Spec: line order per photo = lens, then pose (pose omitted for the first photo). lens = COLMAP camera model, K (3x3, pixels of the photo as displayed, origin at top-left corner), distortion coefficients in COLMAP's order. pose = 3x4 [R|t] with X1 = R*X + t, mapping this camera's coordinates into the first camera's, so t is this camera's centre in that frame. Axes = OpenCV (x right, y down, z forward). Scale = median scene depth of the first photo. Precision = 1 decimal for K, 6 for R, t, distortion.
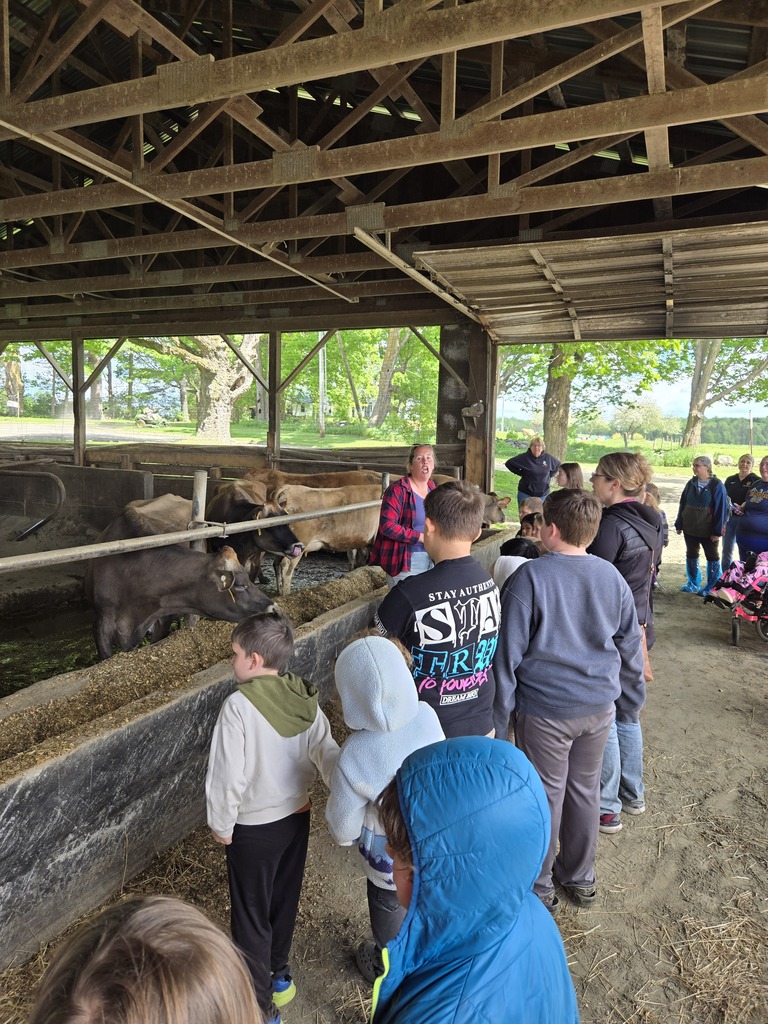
lens RADIAL K [[703.0, 0, 385.4], [0, 703.0, 514.7], [0, 0, 1]] dist [0.036544, -0.029879]
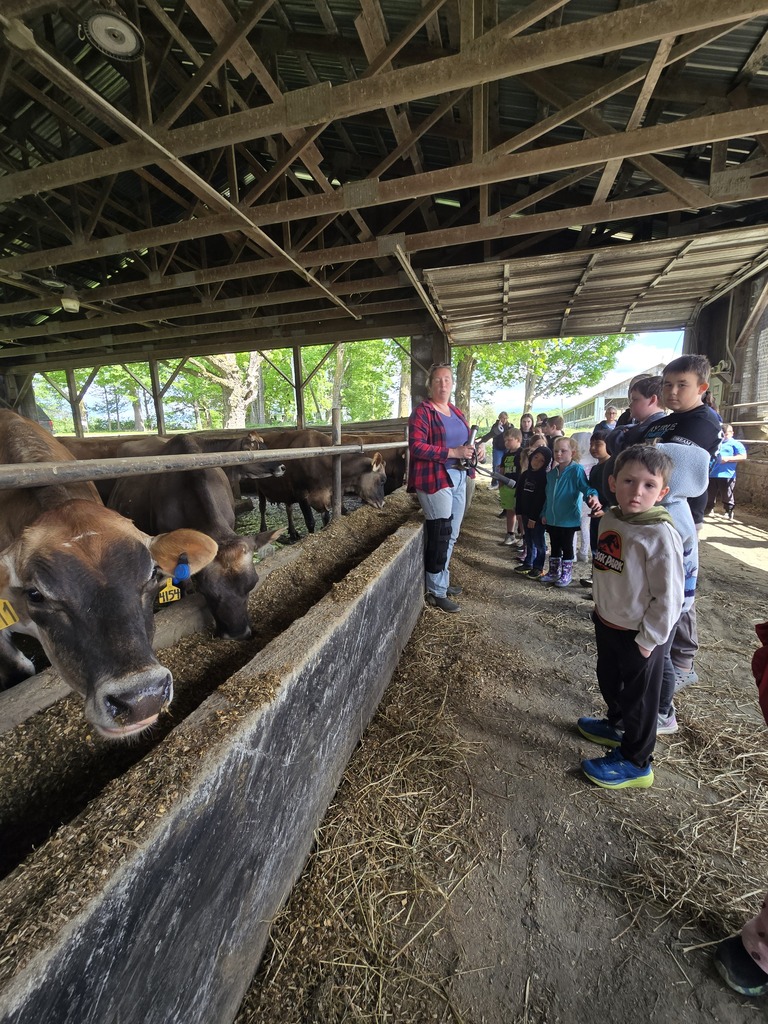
lens RADIAL K [[428.0, 0, 384.6], [0, 428.0, 529.0], [0, 0, 1]] dist [-0.010990, 0.001212]
pose [[0.989250, -0.081665, 0.121309, -0.159268], [0.068017, 0.991300, 0.112683, 0.048118], [-0.129456, -0.103220, 0.986198, 0.065678]]
